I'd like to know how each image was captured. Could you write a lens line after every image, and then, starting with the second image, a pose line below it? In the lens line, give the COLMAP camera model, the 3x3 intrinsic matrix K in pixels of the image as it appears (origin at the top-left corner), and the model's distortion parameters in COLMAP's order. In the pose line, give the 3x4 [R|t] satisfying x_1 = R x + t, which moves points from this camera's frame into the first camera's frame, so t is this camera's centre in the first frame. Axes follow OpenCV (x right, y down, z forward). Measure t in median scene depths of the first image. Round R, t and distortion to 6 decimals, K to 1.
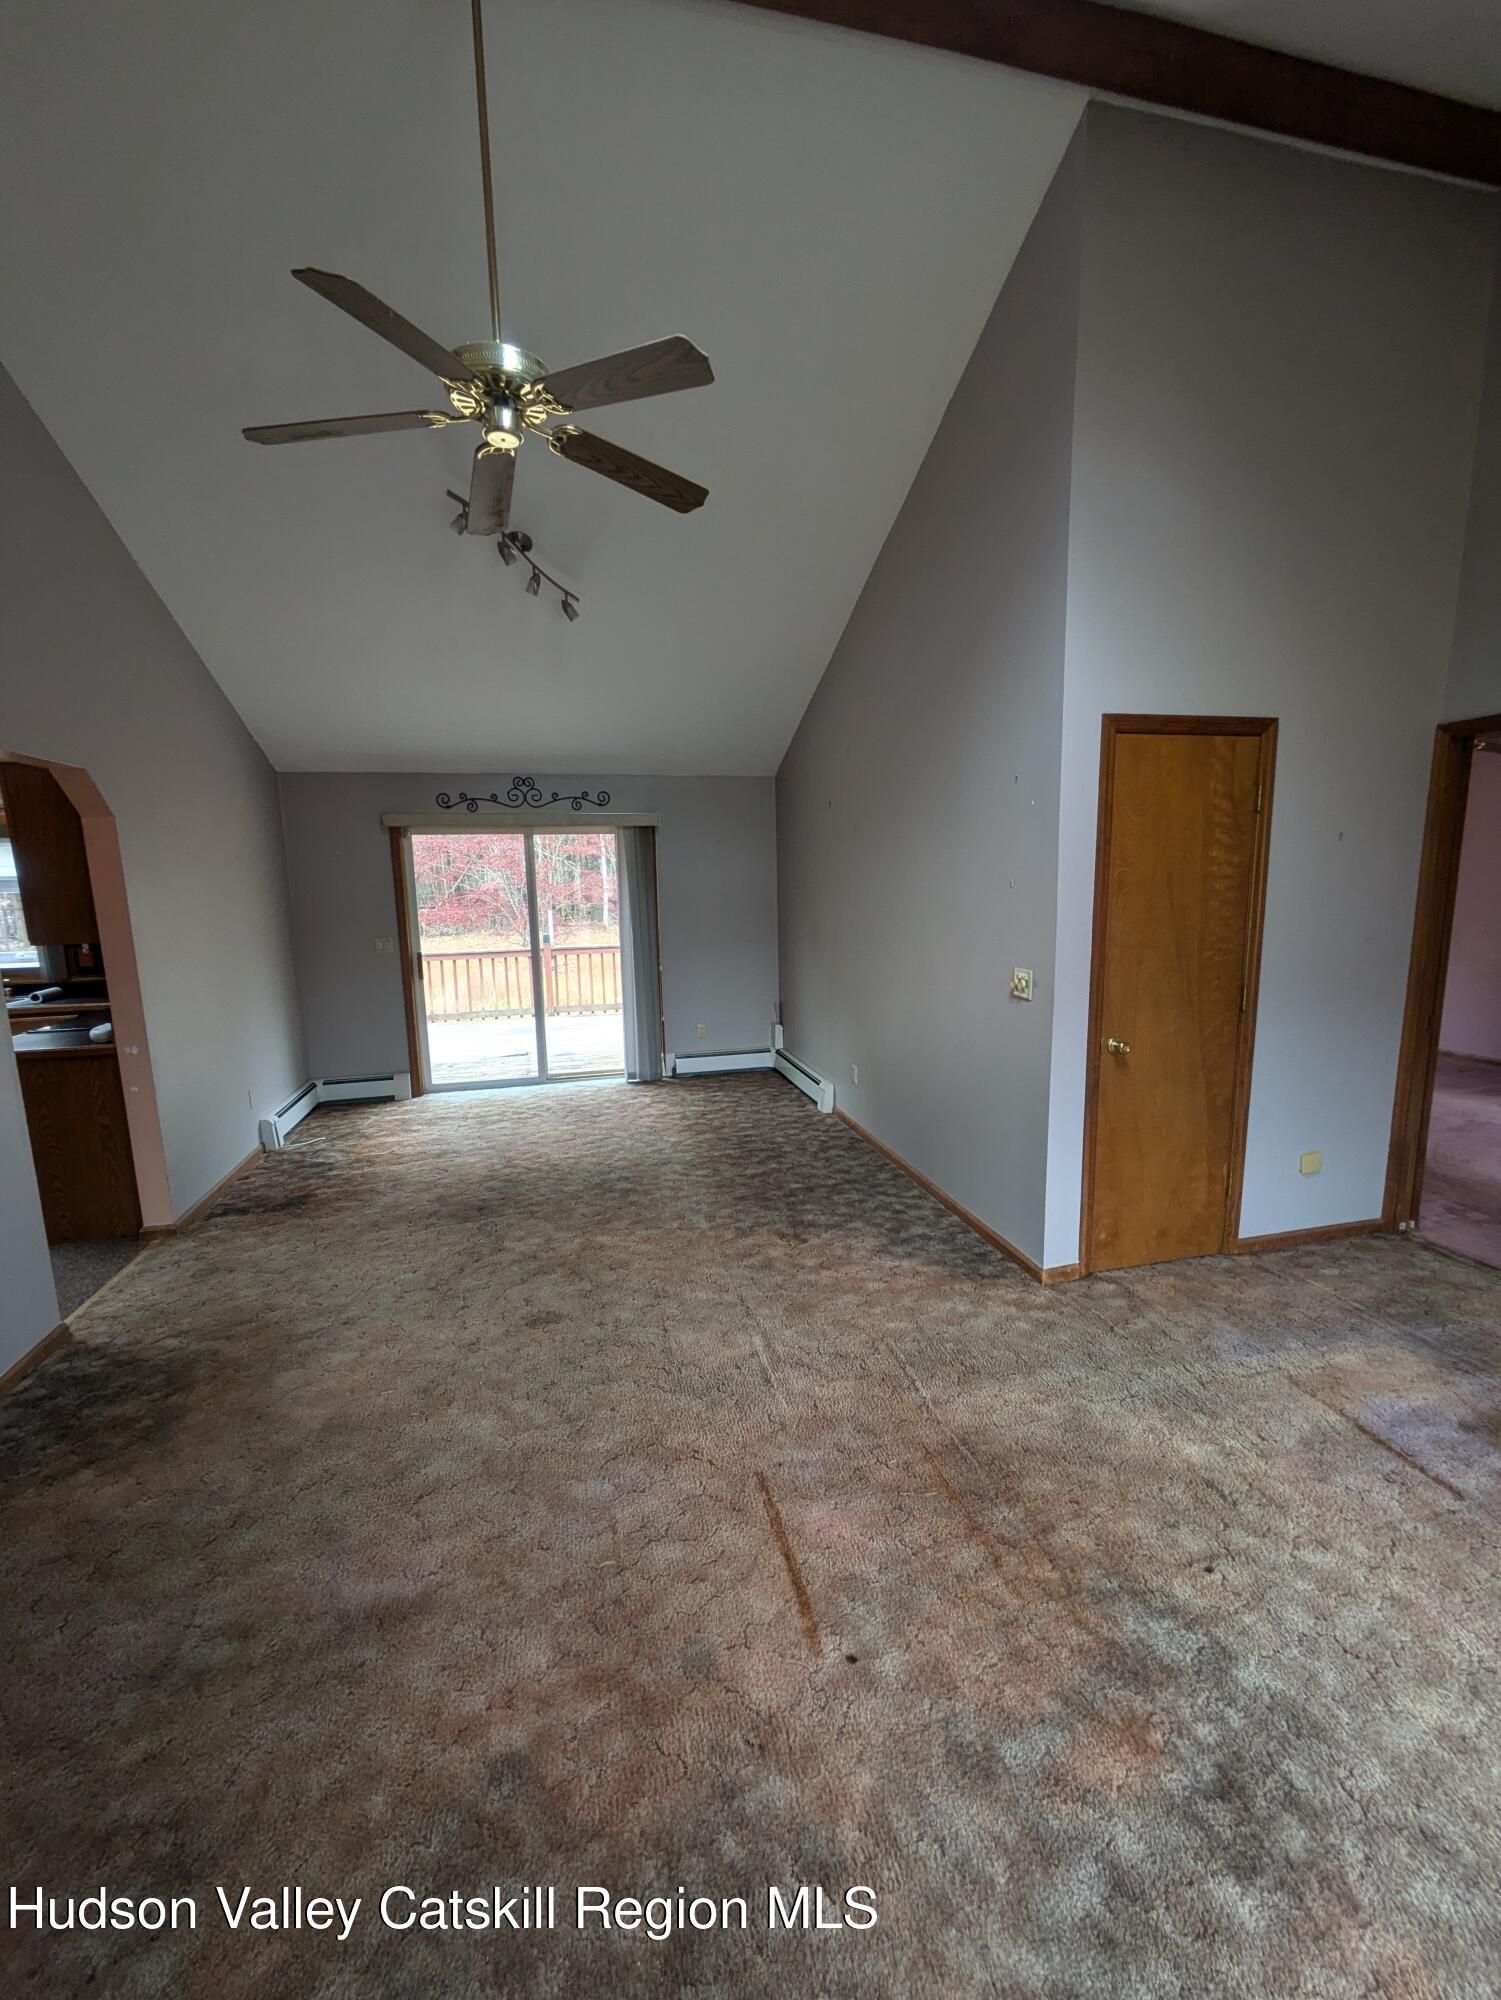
lens RADIAL K [[791.1, 0, 743.4], [0, 791.1, 1002.4], [0, 0, 1]] dist [-0.007465, 0.005686]
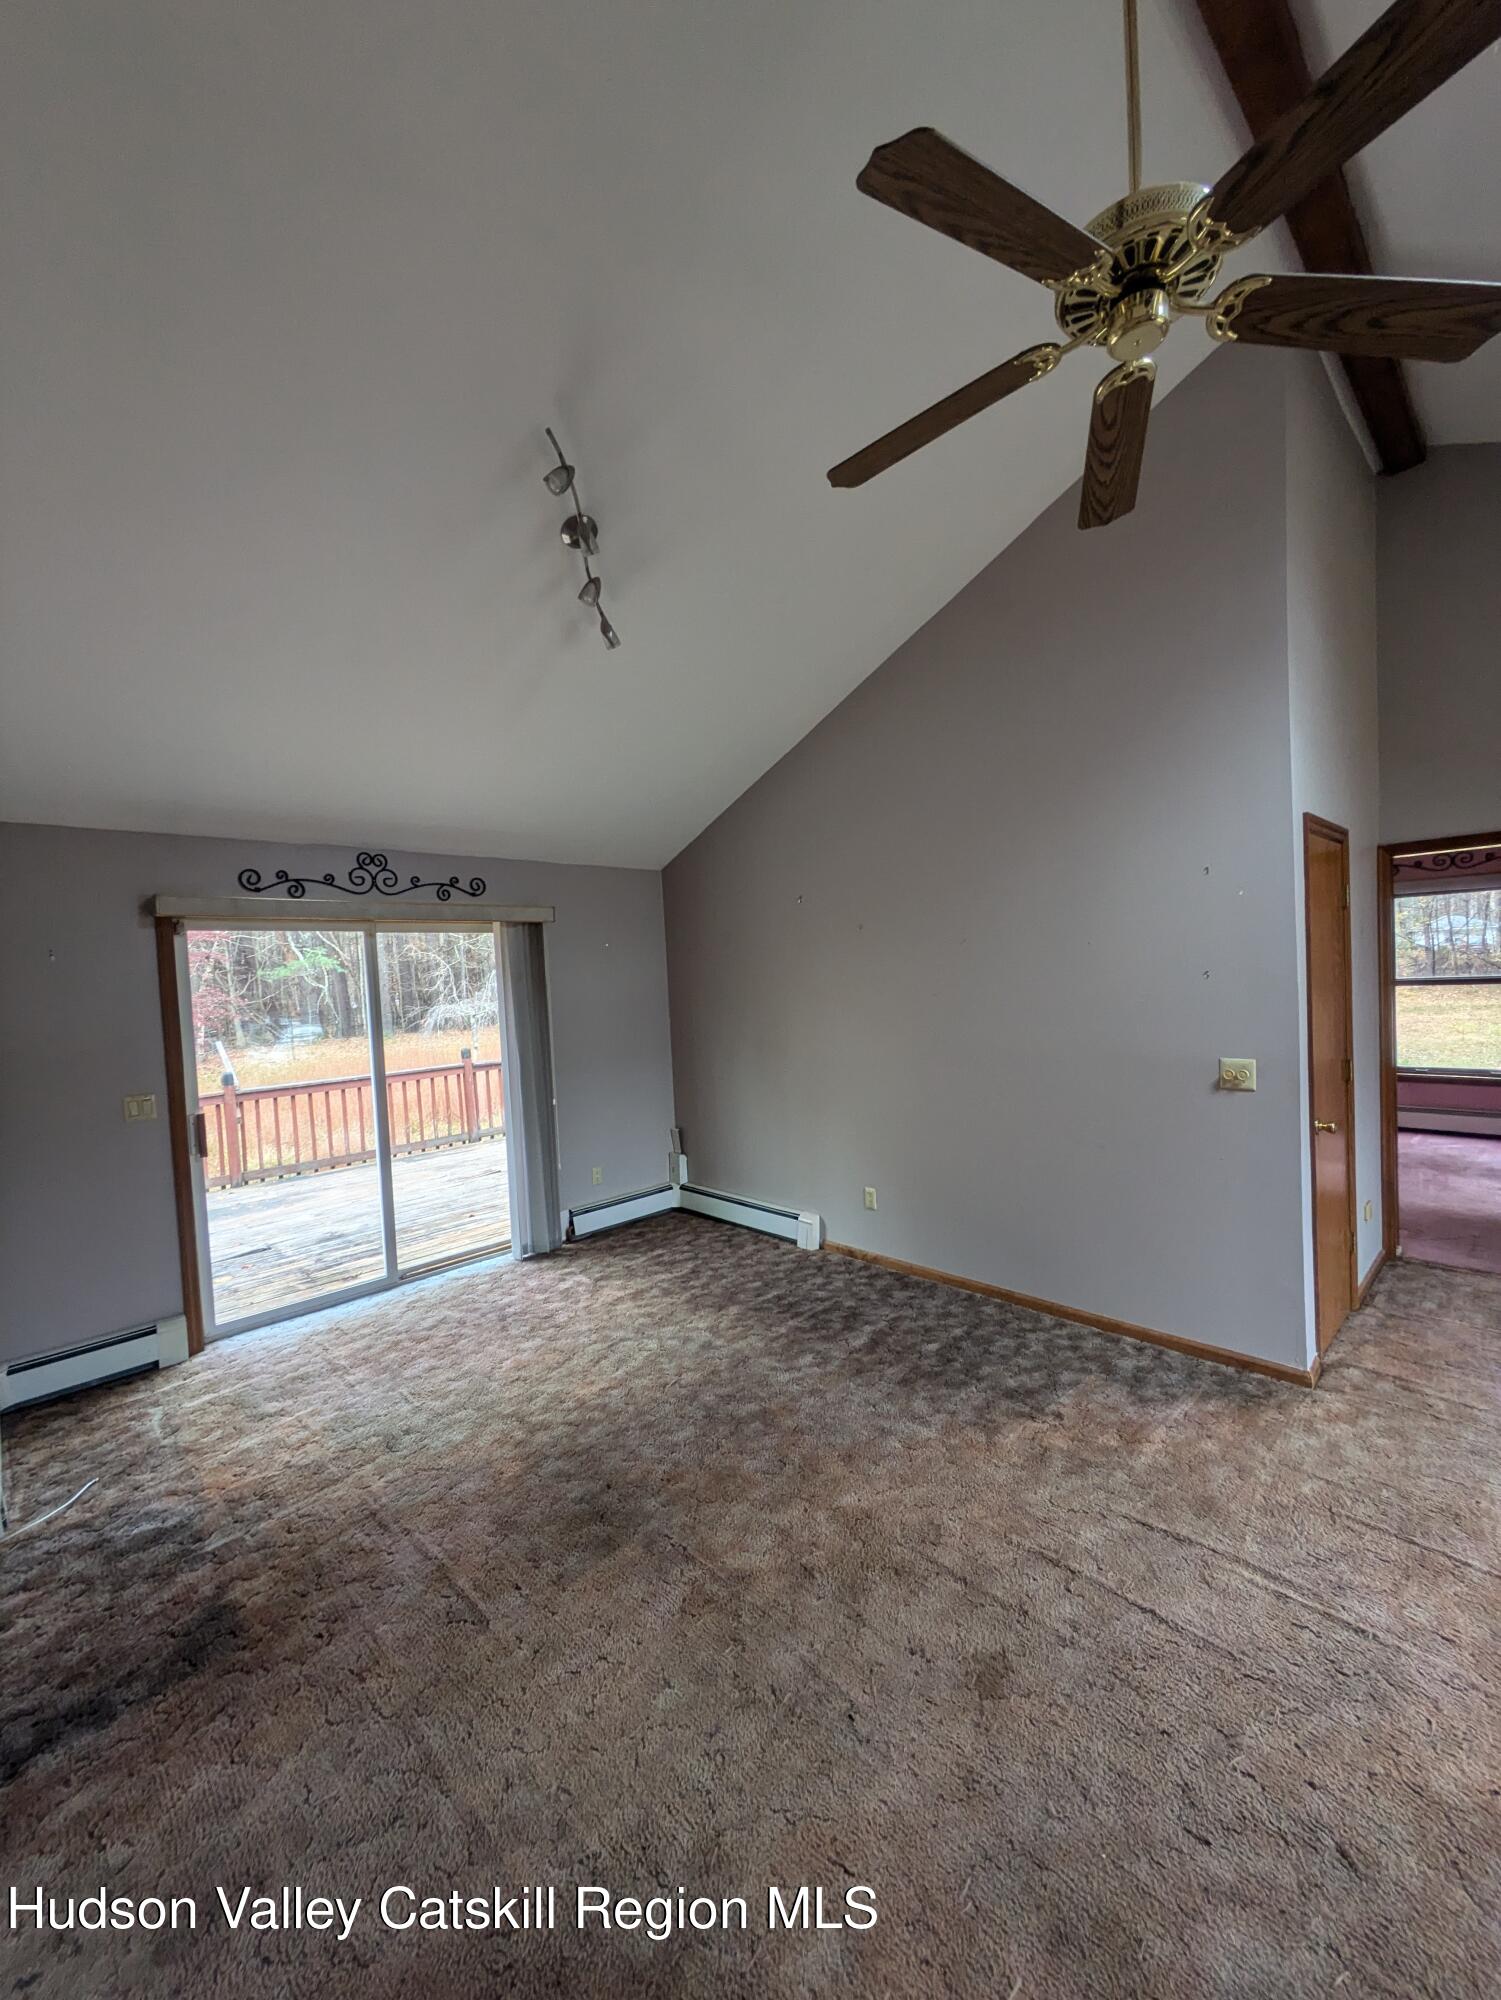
lens RADIAL K [[790.8, 0, 744.0], [0, 790.8, 1005.7], [0, 0, 1]] dist [-0.005886, 0.004694]
pose [[0.865042, -0.038708, 0.500203, -0.416135], [0.106746, 0.988391, -0.108117, -0.041587], [-0.490211, 0.146920, 0.859132, 0.284692]]
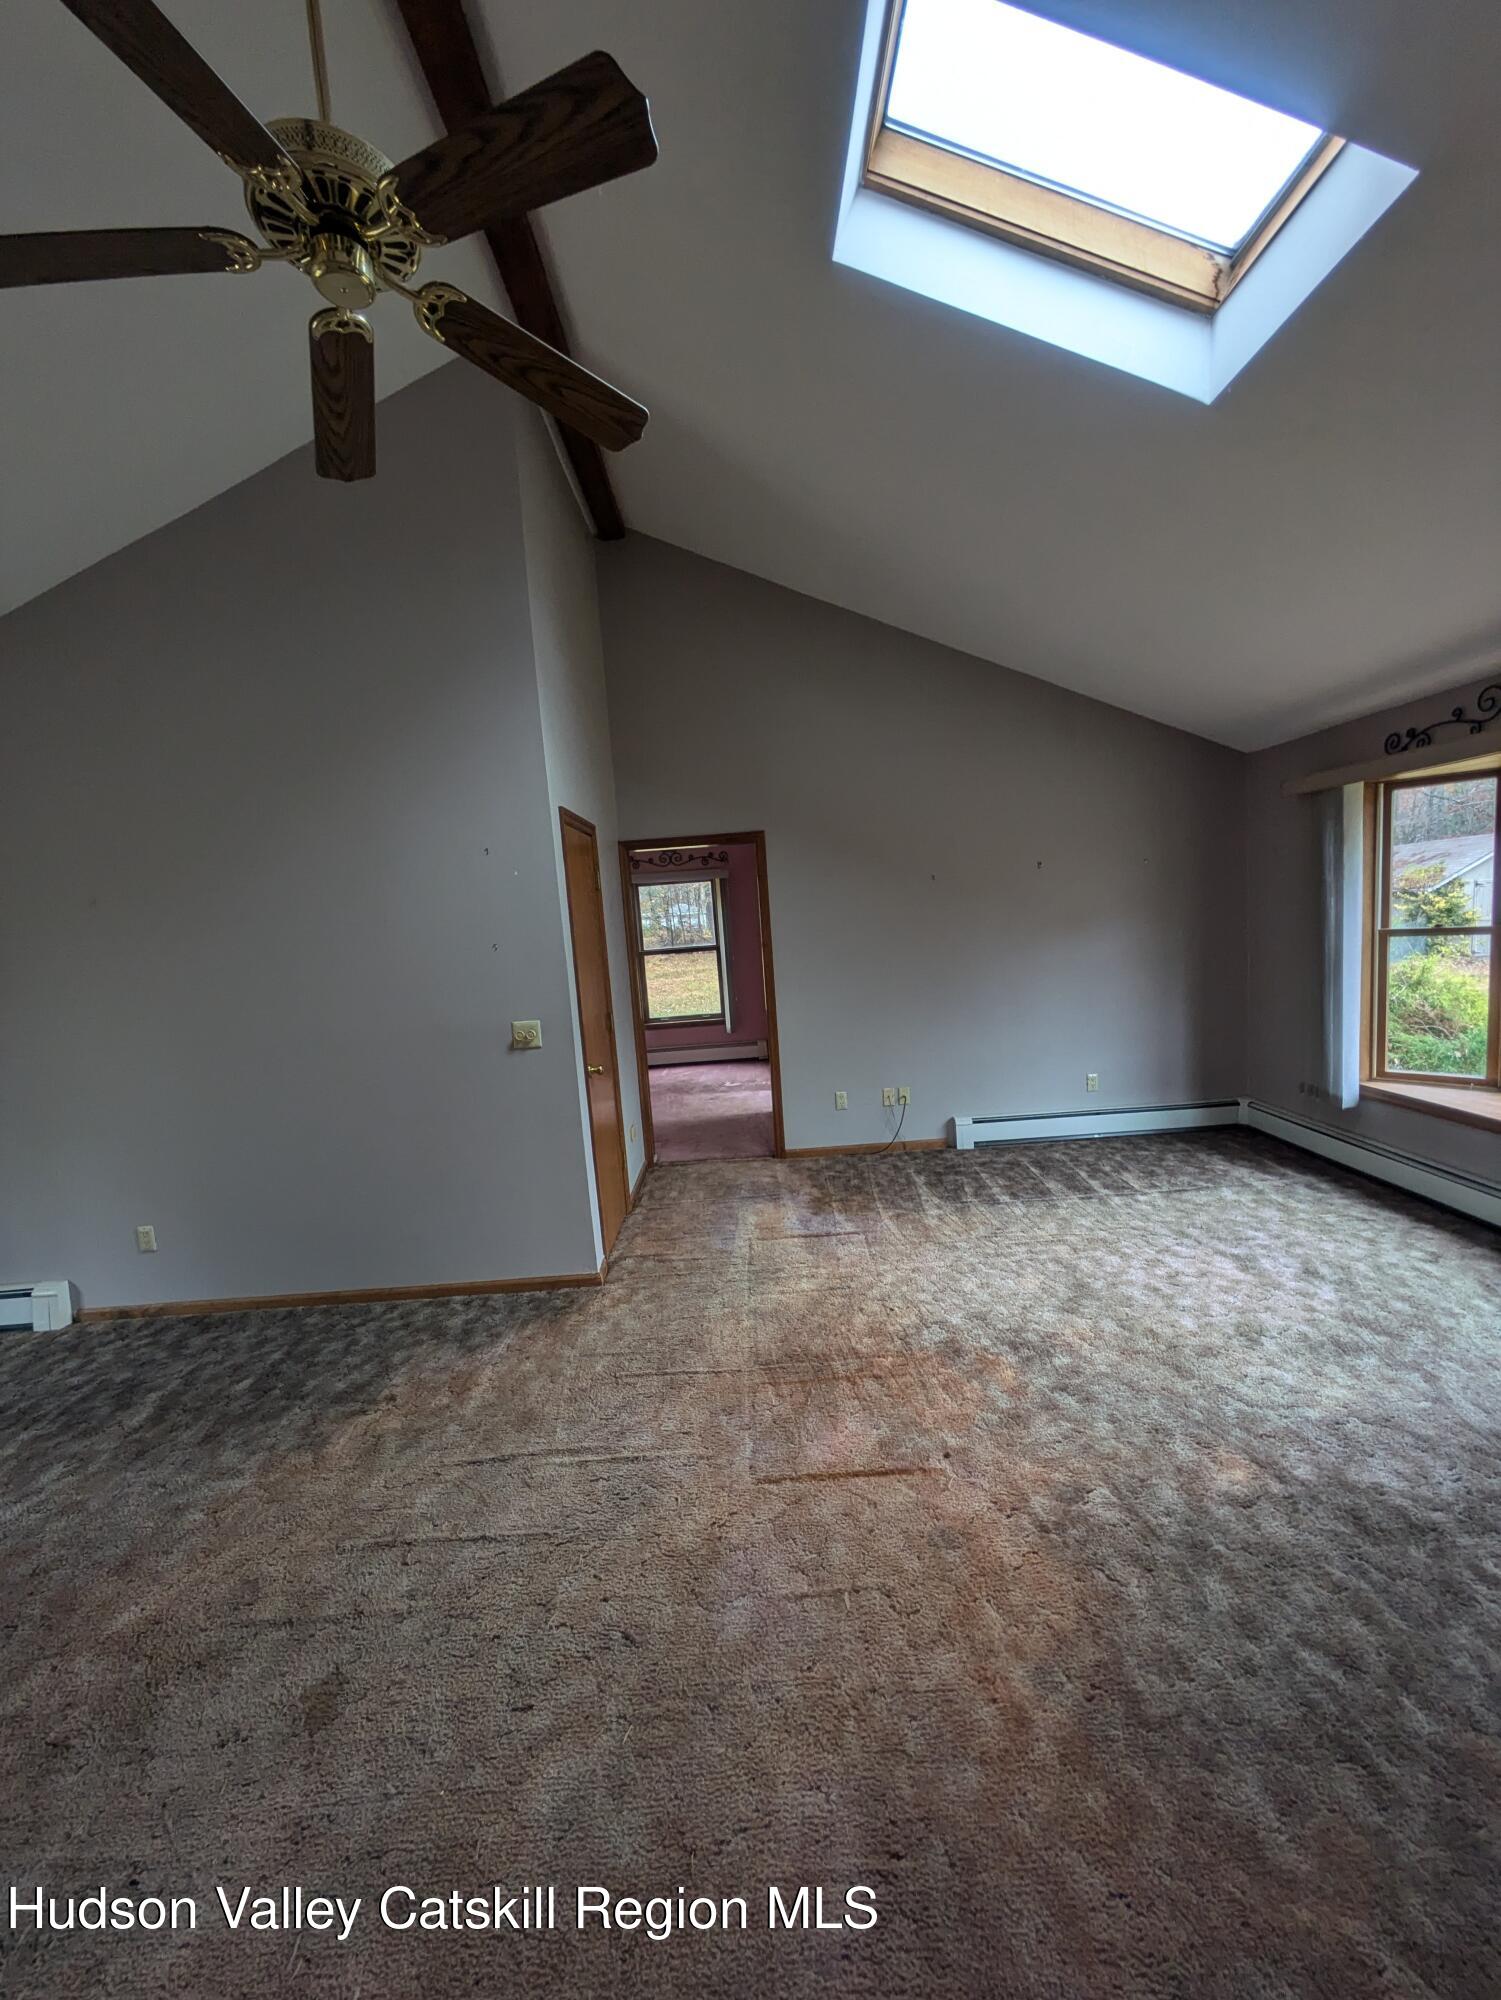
lens RADIAL K [[790.8, 0, 744.0], [0, 790.8, 1005.7], [0, 0, 1]] dist [-0.005886, 0.004694]
pose [[0.235935, -0.101646, 0.966438, -0.401466], [0.218813, 0.974532, 0.049078, -0.031381], [-0.946814, 0.199890, 0.252167, 0.271629]]
